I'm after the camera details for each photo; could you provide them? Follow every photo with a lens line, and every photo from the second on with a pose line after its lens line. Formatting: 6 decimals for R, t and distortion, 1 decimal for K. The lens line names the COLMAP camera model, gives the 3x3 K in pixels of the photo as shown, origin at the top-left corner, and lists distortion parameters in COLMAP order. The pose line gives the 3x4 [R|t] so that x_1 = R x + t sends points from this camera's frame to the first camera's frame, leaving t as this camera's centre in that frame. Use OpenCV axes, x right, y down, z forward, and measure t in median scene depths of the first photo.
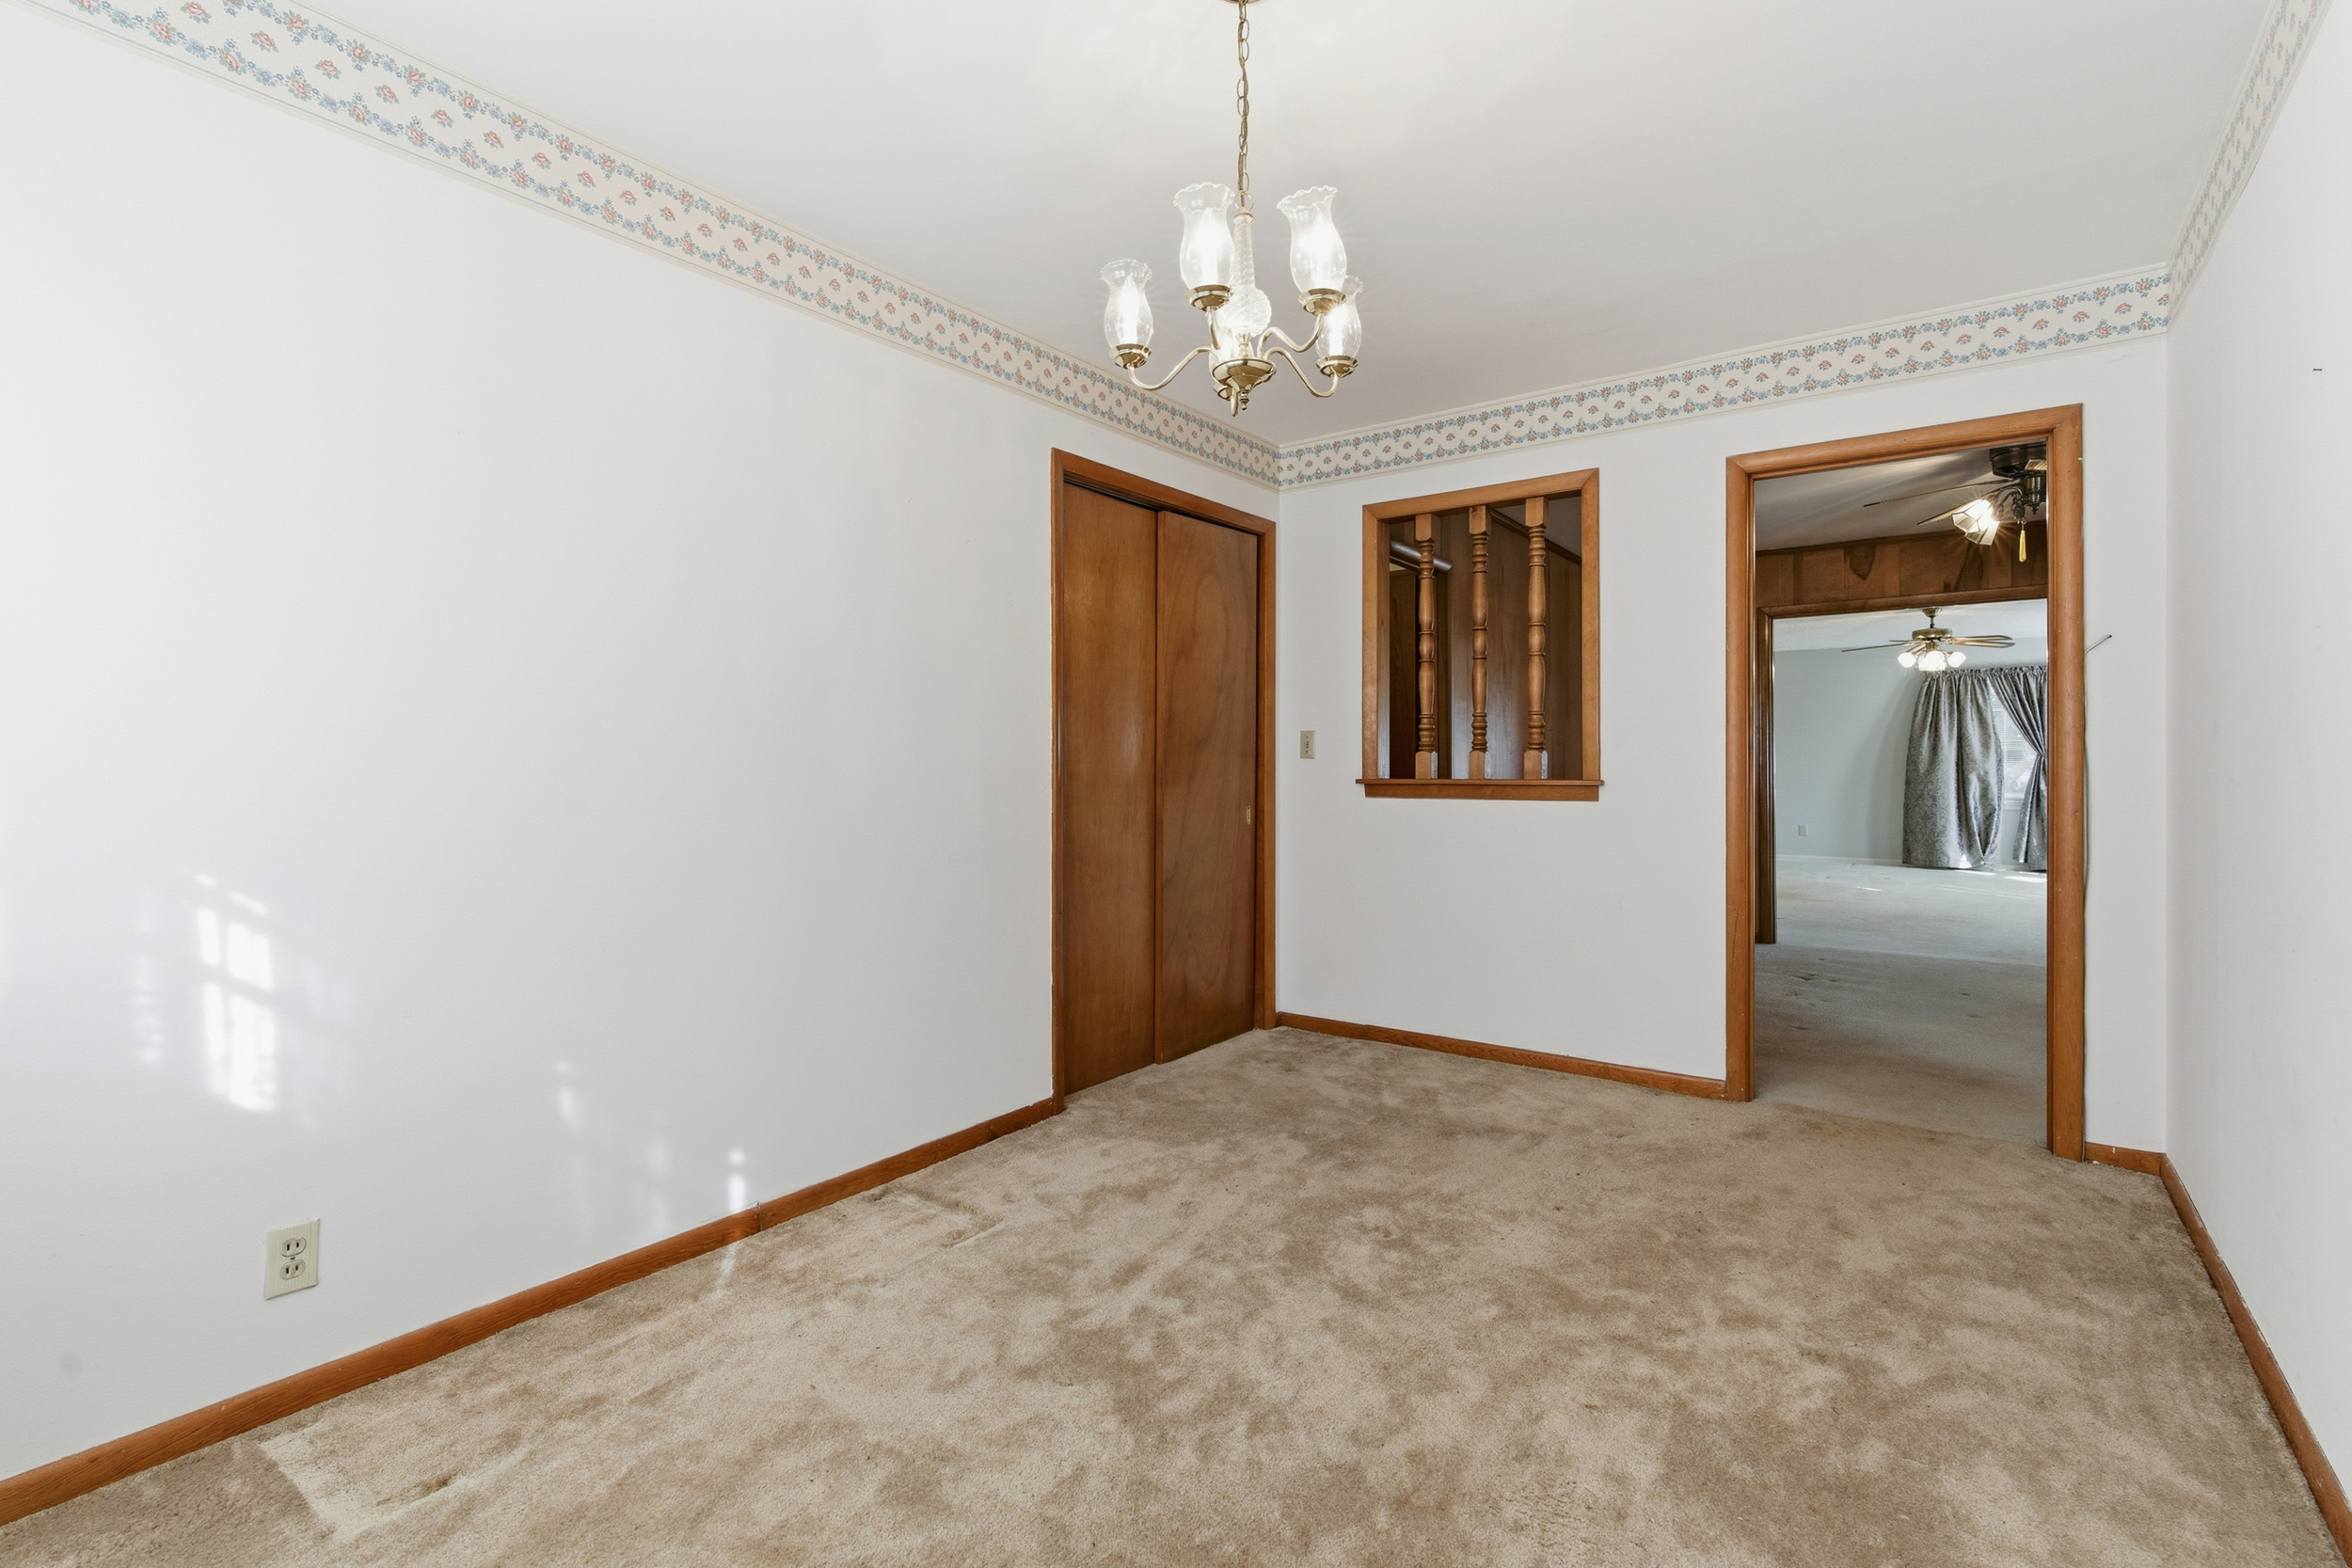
lens RADIAL K [[1064.1, 0, 1167.8], [0, 1064.1, 747.5], [0, 0, 1]] dist [0.001803, -0.000212]
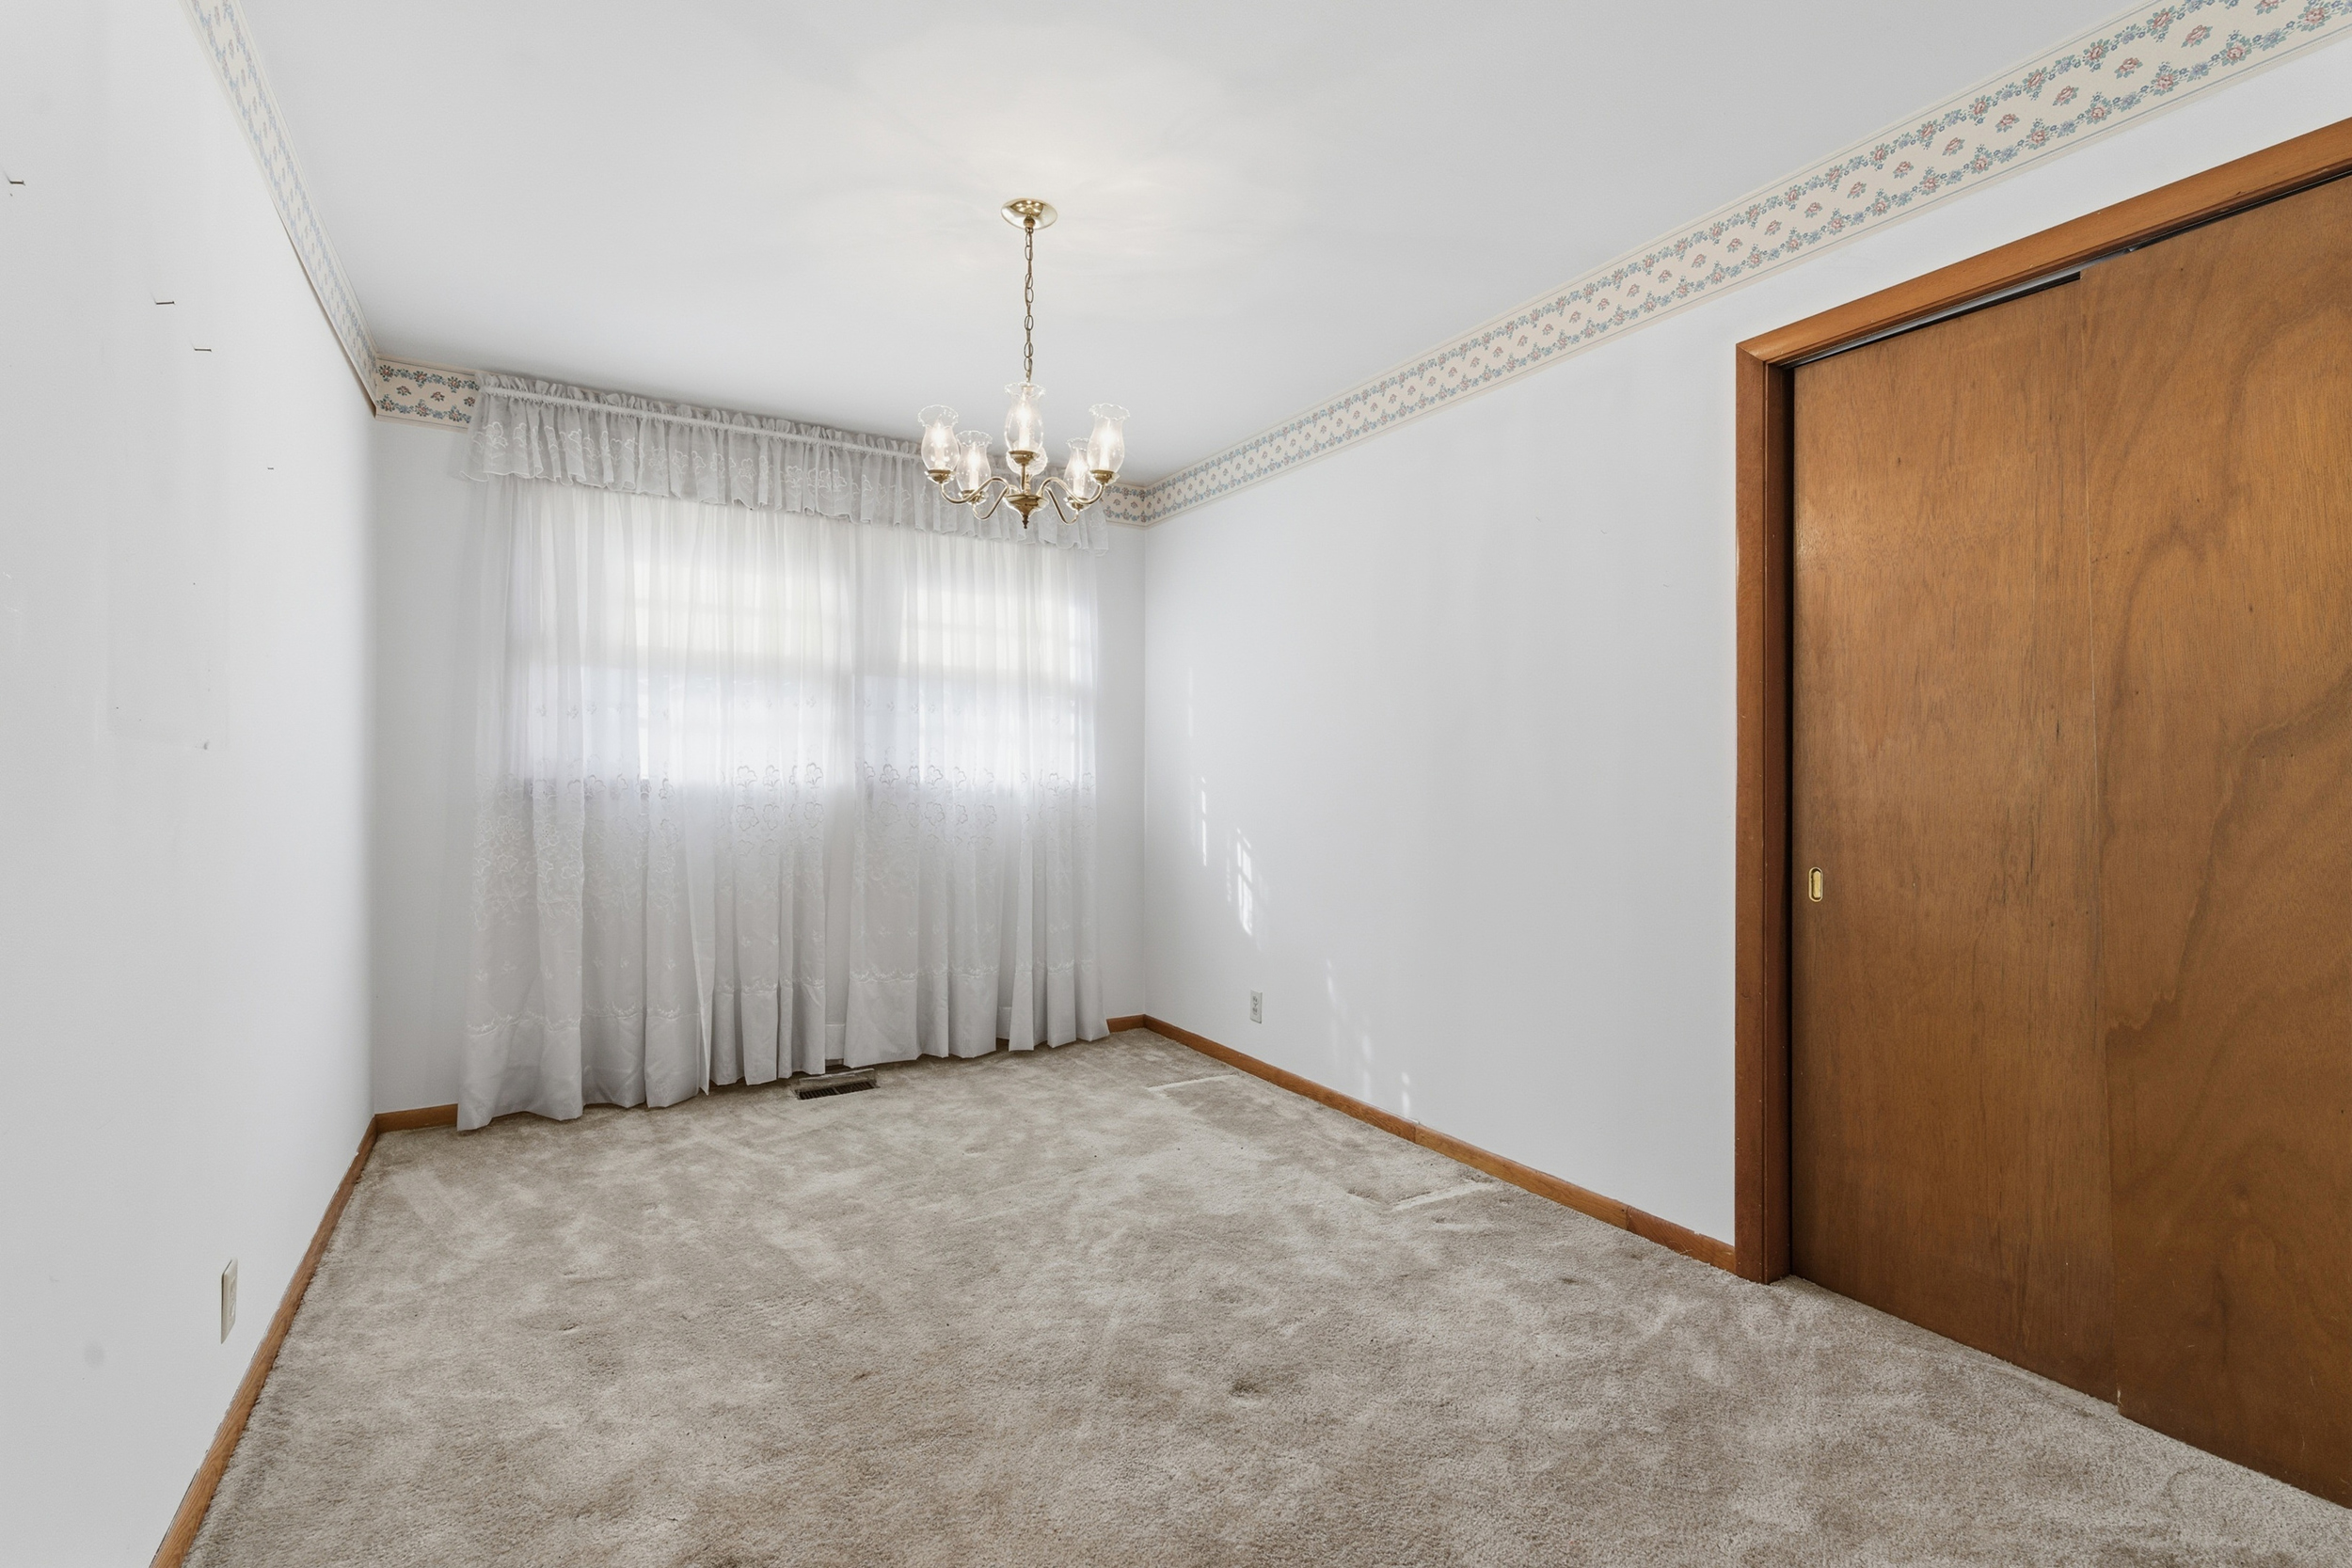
lens RADIAL K [[1064.1, 0, 1169.2], [0, 1064.1, 778.5], [0, 0, 1]] dist [0.001803, -0.000212]
pose [[-0.382457, -0.003388, -0.923967, 1.077943], [0.007392, 0.999950, -0.006726, 0.018783], [0.923944, -0.009402, -0.382412, 1.416183]]
